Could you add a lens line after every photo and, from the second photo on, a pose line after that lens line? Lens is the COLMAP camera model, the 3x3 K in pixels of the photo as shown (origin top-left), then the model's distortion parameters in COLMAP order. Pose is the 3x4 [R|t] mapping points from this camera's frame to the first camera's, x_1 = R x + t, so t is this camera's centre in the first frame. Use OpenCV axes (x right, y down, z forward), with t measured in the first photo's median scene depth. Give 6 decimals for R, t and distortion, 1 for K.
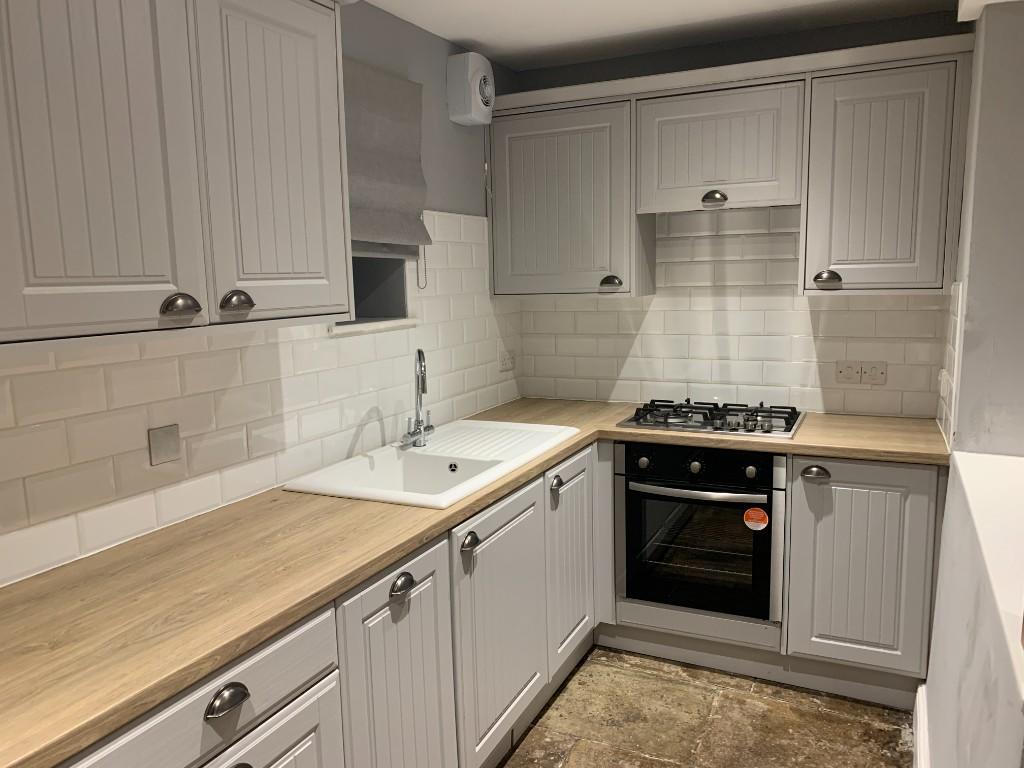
lens RADIAL K [[779.6, 0, 516.5], [0, 779.6, 388.2], [0, 0, 1]] dist [0.037087, -0.037635]
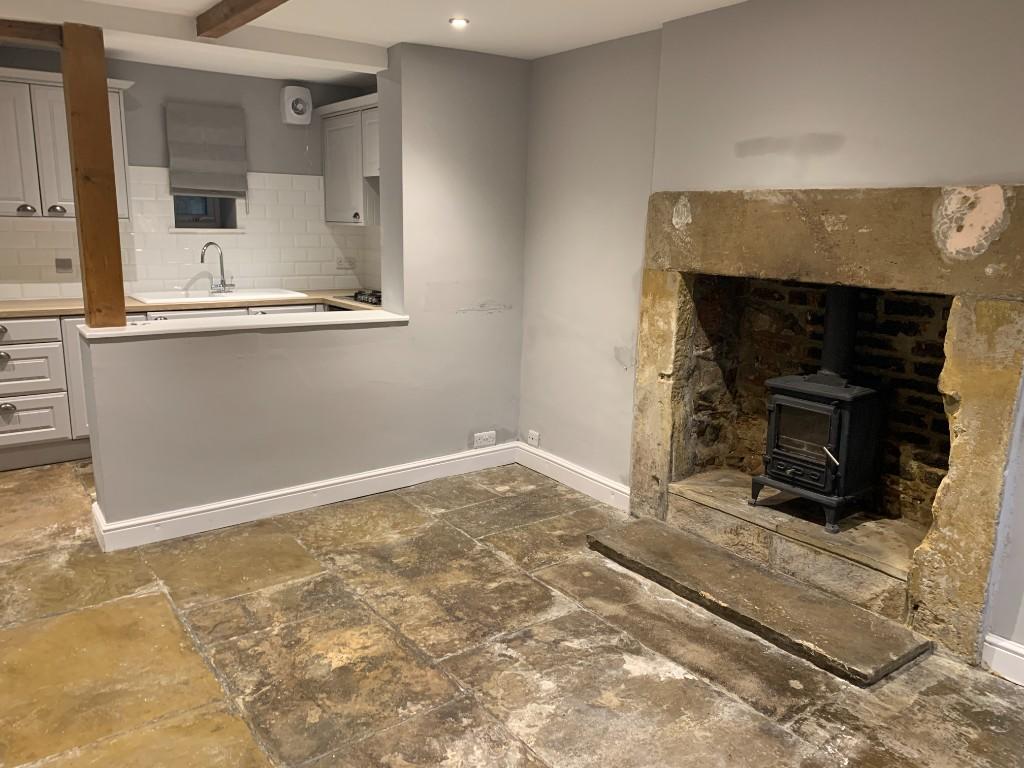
lens RADIAL K [[779.6, 0, 506.8], [0, 779.6, 383.2], [0, 0, 1]] dist [0.037087, -0.037635]
pose [[0.881229, 0.136547, -0.452539, 1.387981], [-0.108573, 0.990242, 0.087368, 0.046588], [0.460052, -0.027858, 0.887455, -0.432540]]
